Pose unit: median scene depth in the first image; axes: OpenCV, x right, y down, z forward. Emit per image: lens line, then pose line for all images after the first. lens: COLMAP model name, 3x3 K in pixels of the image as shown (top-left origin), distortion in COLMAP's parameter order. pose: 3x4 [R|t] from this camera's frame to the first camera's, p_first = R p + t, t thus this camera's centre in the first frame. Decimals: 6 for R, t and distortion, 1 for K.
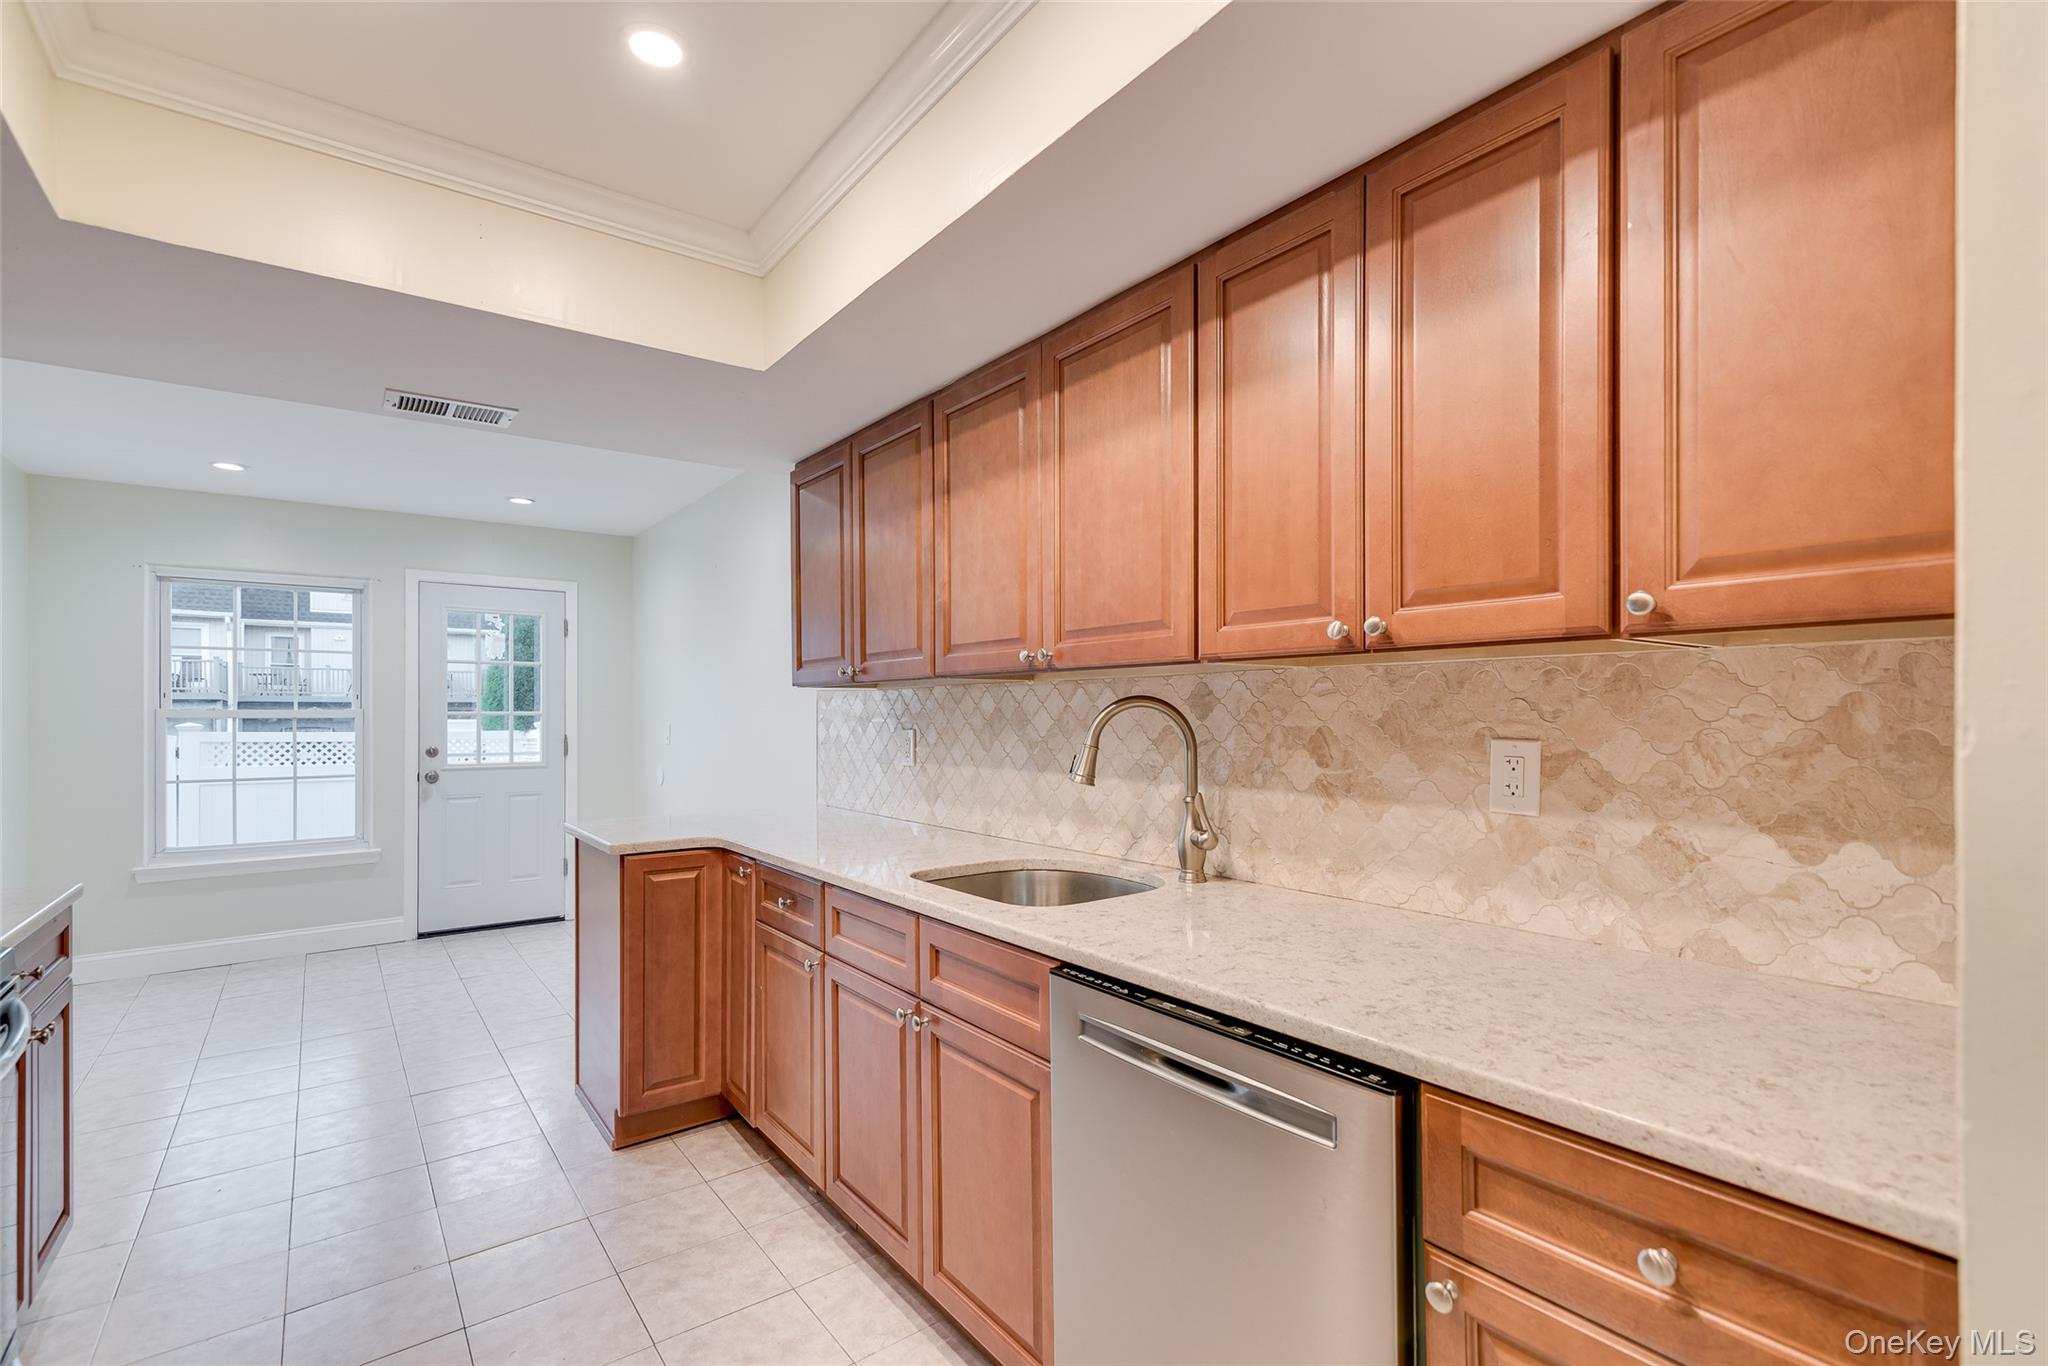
lens RADIAL K [[941.6, 0, 1022.8], [0, 941.6, 717.2], [0, 0, 1]] dist [0.019772, -0.000027]
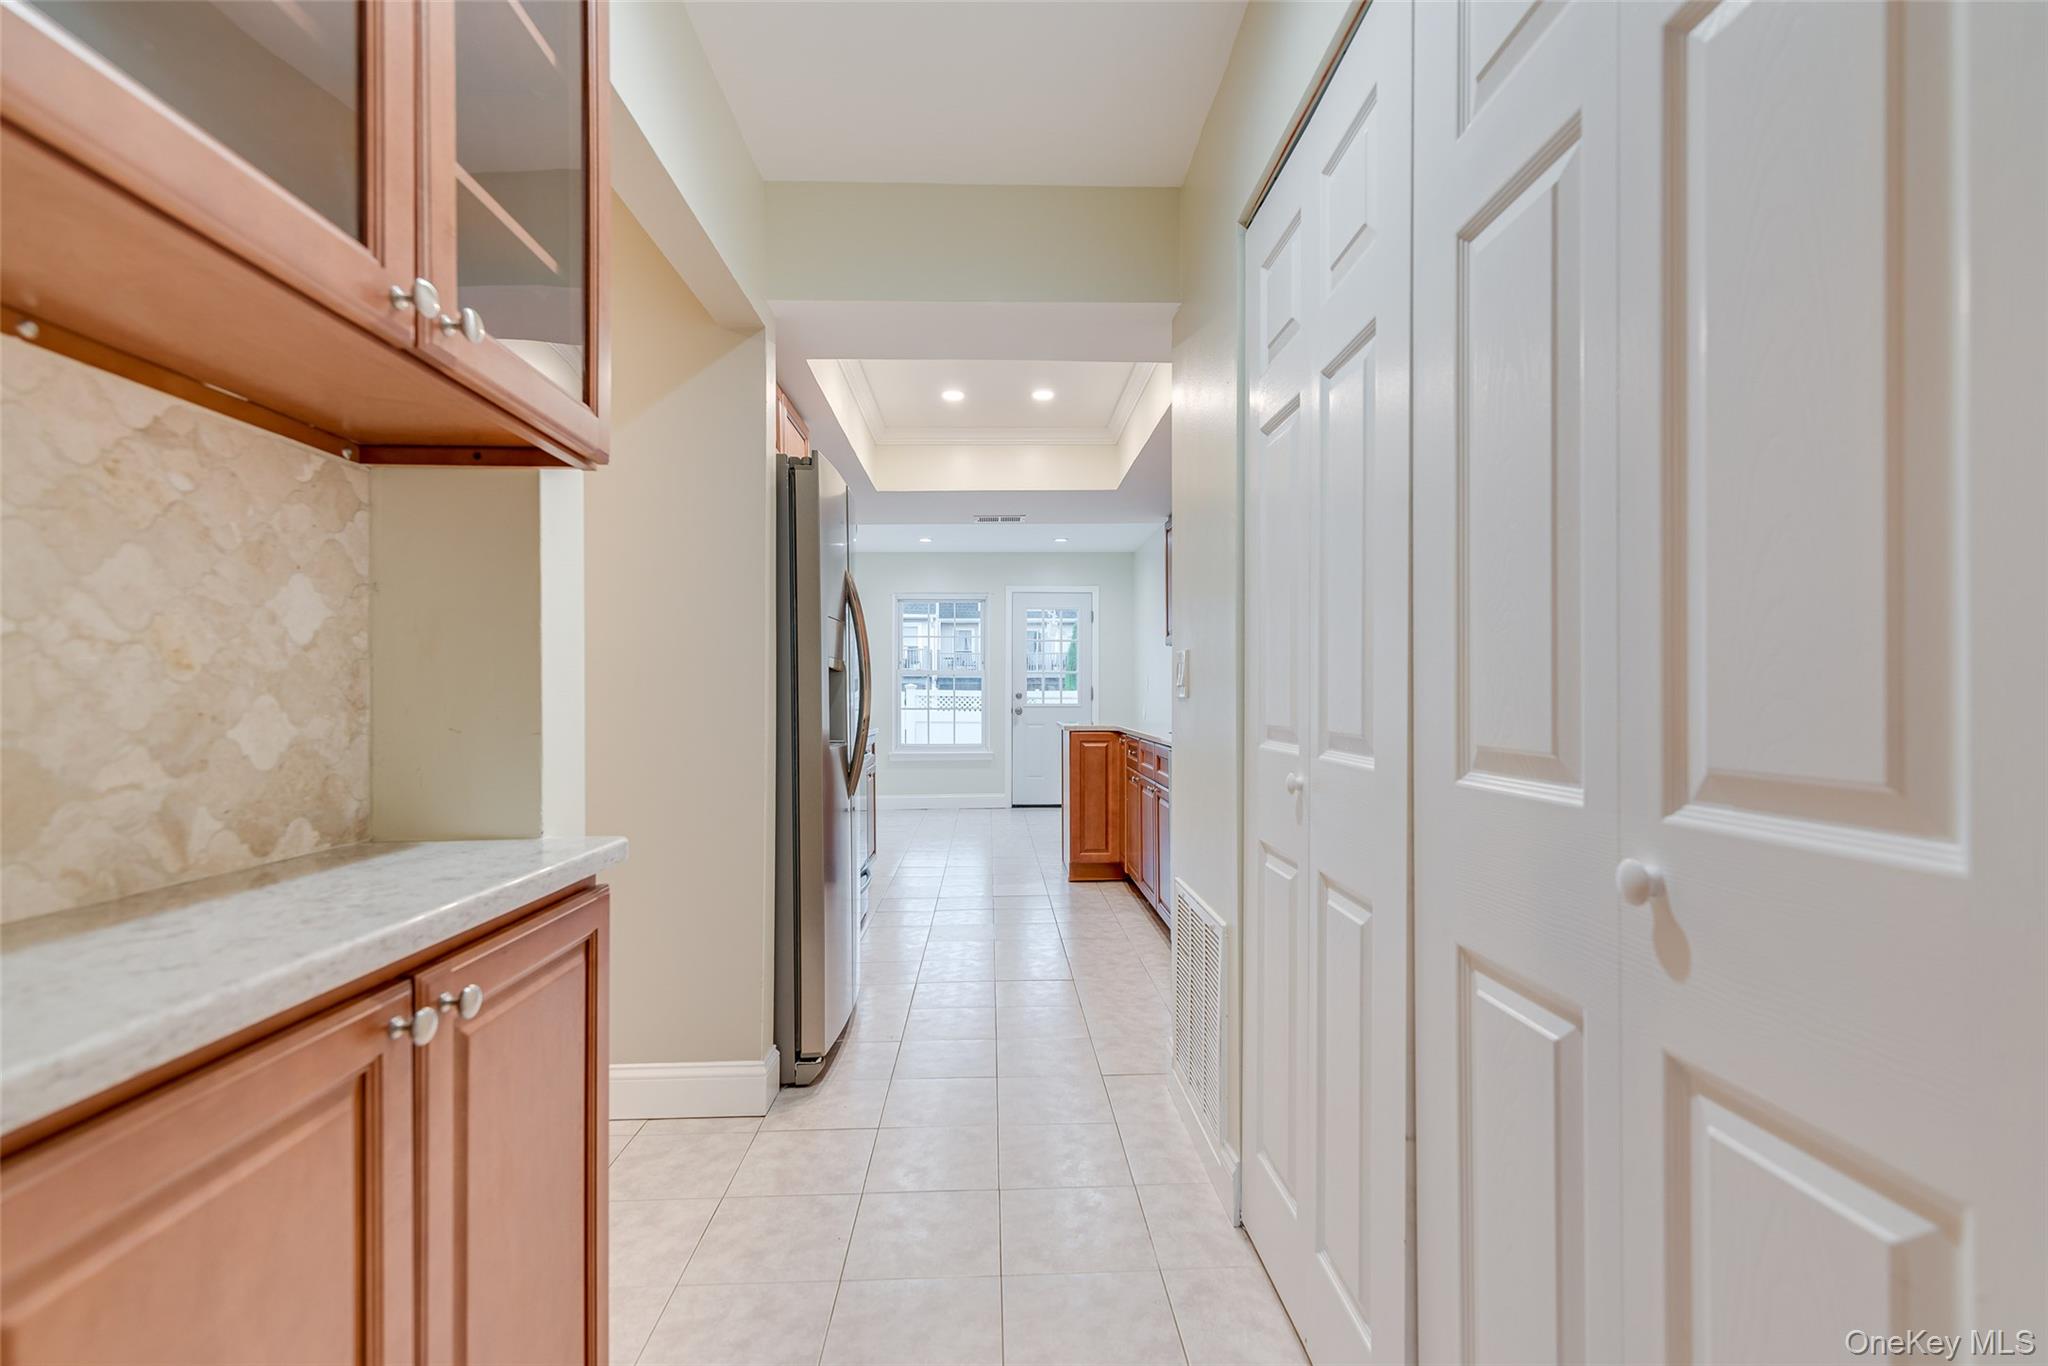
lens RADIAL K [[941.6, 0, 1013.0], [0, 941.6, 695.0], [0, 0, 1]] dist [0.019772, -0.000027]
pose [[0.819400, 0.003566, -0.573211, 0.305091], [-0.003423, 0.999993, 0.001328, 0.033130], [0.573212, 0.000874, 0.819407, -0.344598]]
